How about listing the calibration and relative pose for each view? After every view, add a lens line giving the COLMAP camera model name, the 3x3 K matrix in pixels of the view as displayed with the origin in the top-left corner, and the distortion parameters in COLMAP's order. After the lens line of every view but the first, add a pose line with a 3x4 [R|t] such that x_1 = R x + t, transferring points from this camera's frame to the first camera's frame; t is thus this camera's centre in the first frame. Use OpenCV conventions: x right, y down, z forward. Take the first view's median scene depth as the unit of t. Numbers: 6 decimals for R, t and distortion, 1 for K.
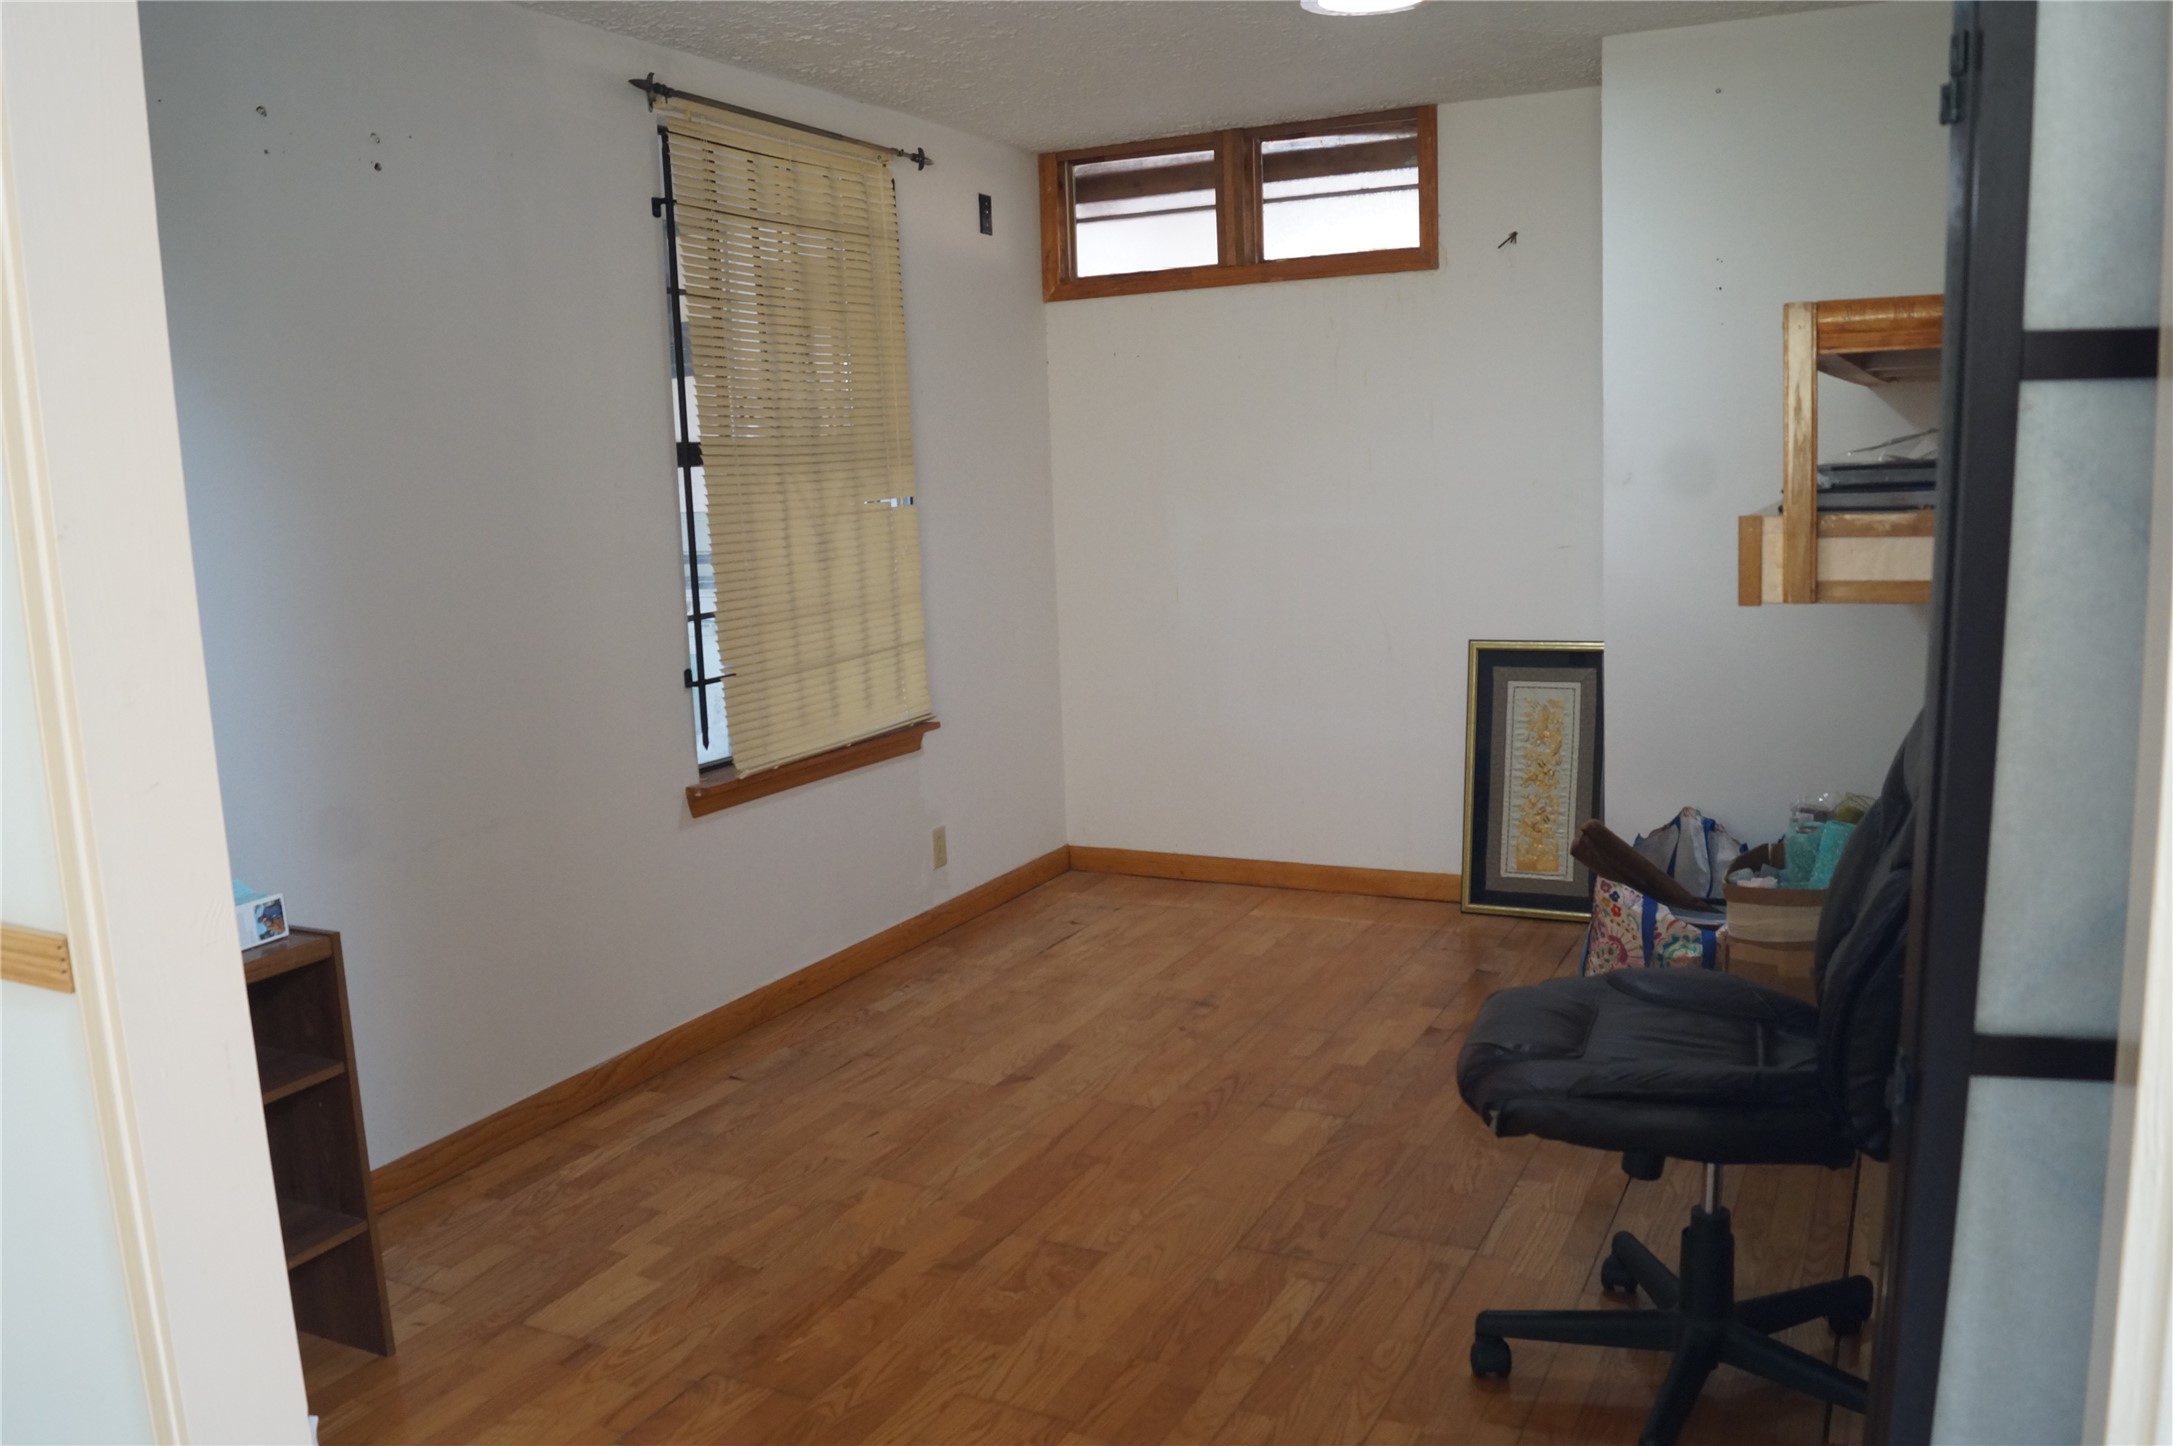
lens RADIAL K [[1709.3, 0, 1093.0], [0, 1709.3, 734.9], [0, 0, 1]] dist [-0.085726, 0.017196]
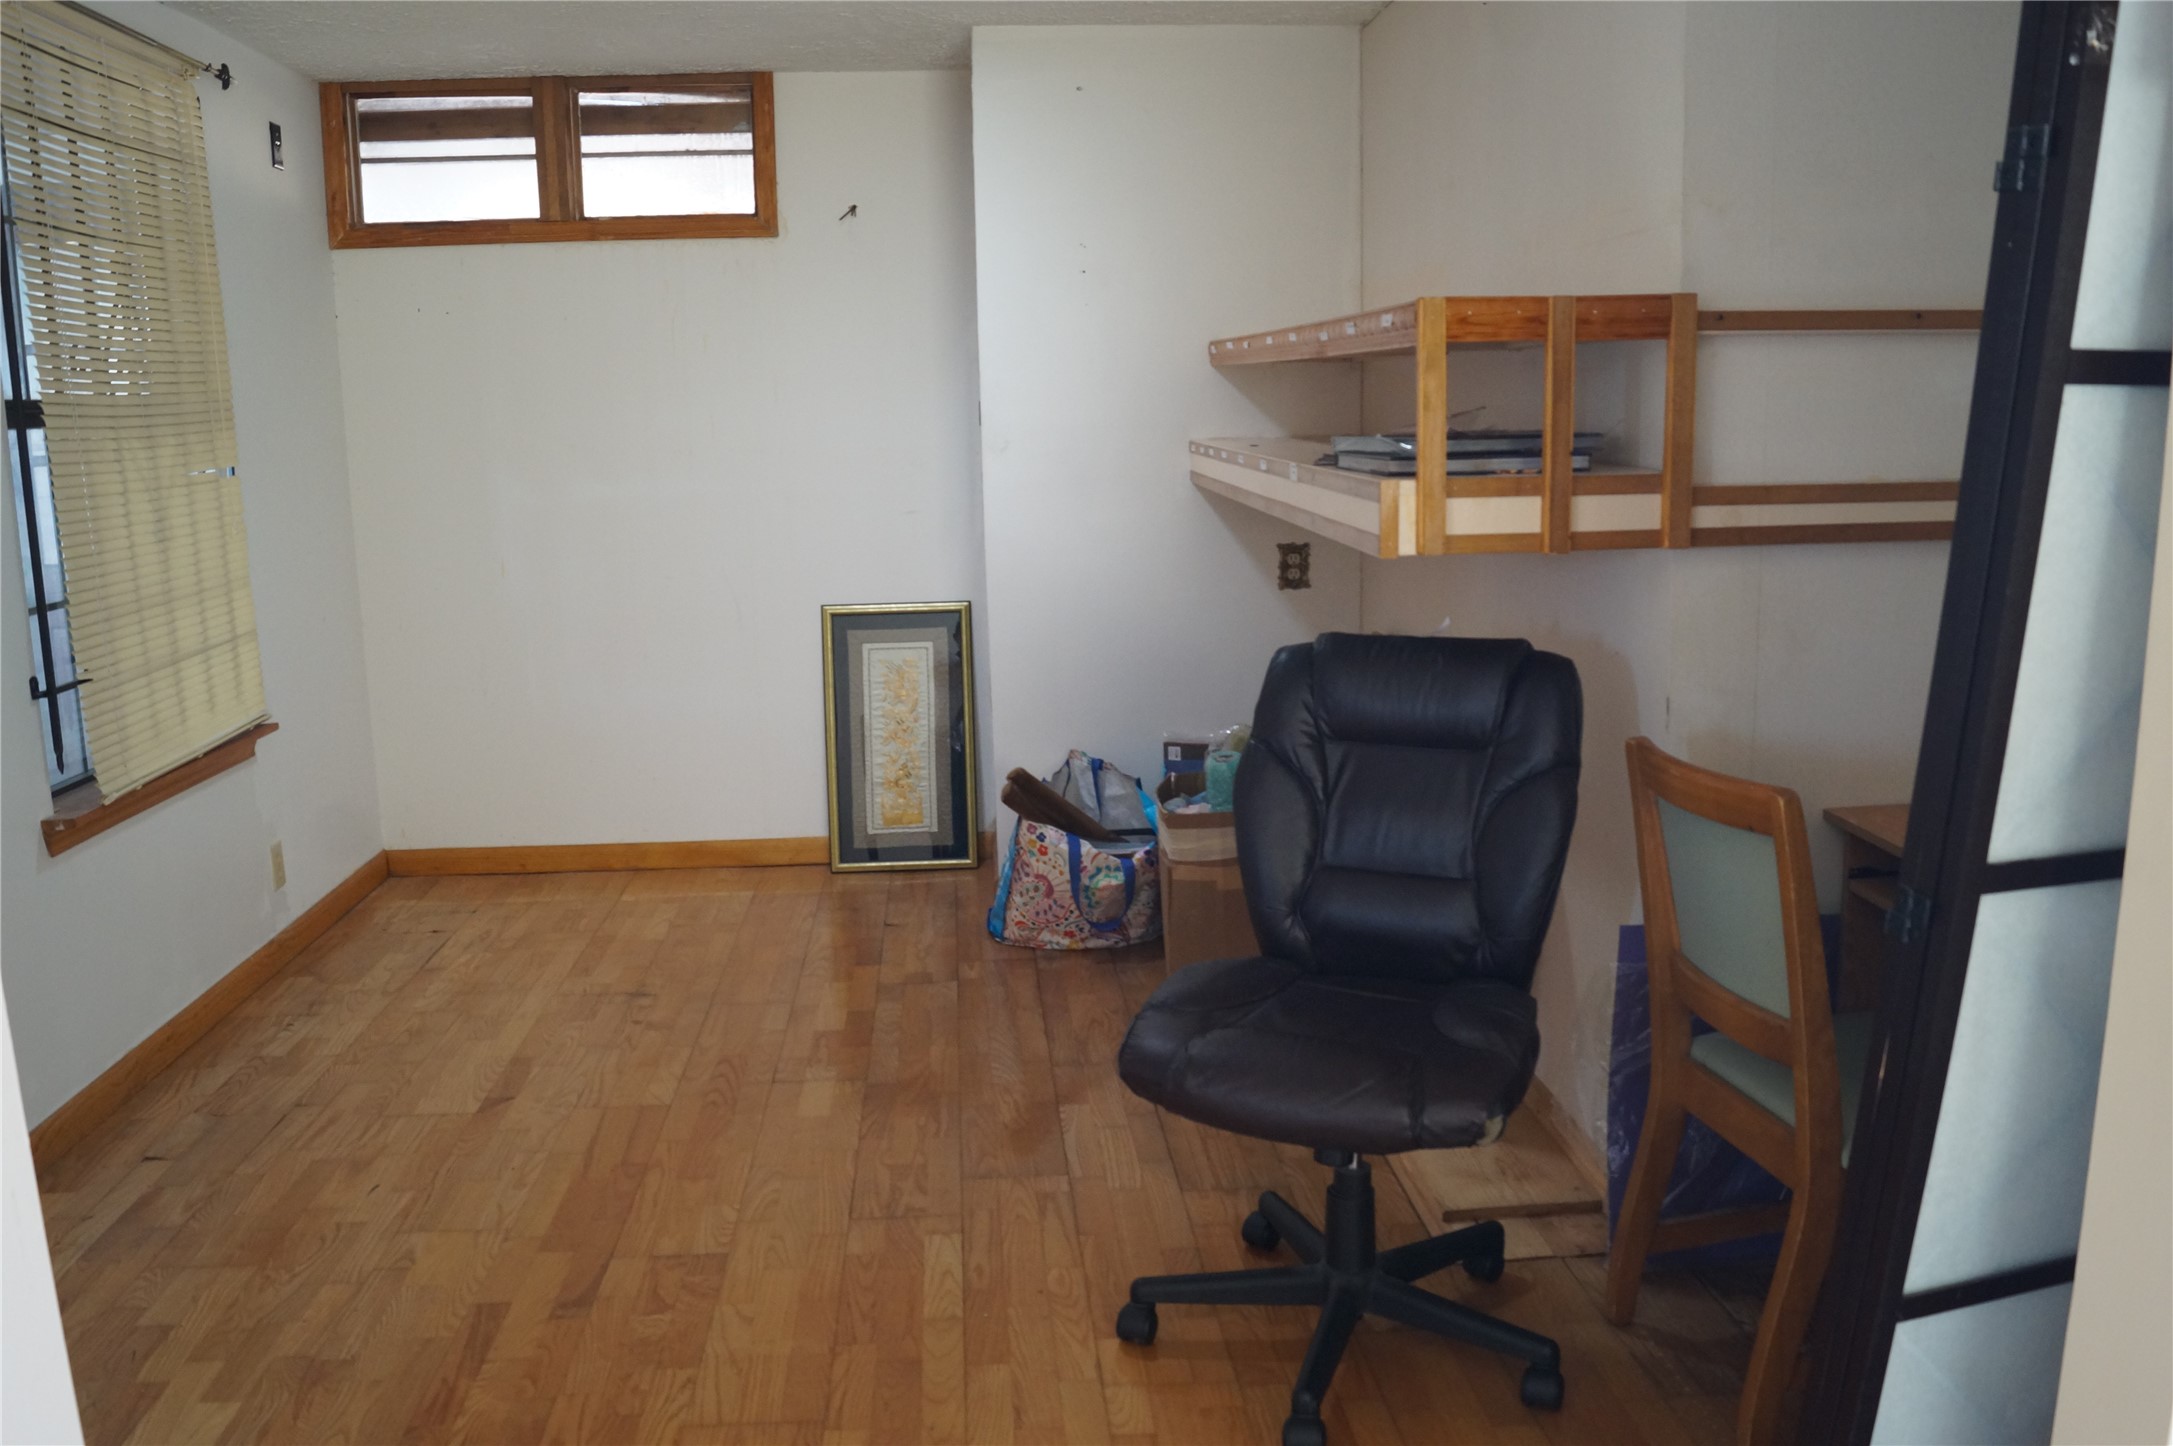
lens RADIAL K [[1709.3, 0, 1086.7], [0, 1709.3, 733.2], [0, 0, 1]] dist [-0.085726, 0.017196]
pose [[0.857305, -0.074382, 0.509407, -0.207935], [0.065909, 0.997222, 0.034690, -0.005719], [-0.510572, 0.003835, 0.859826, 0.054576]]
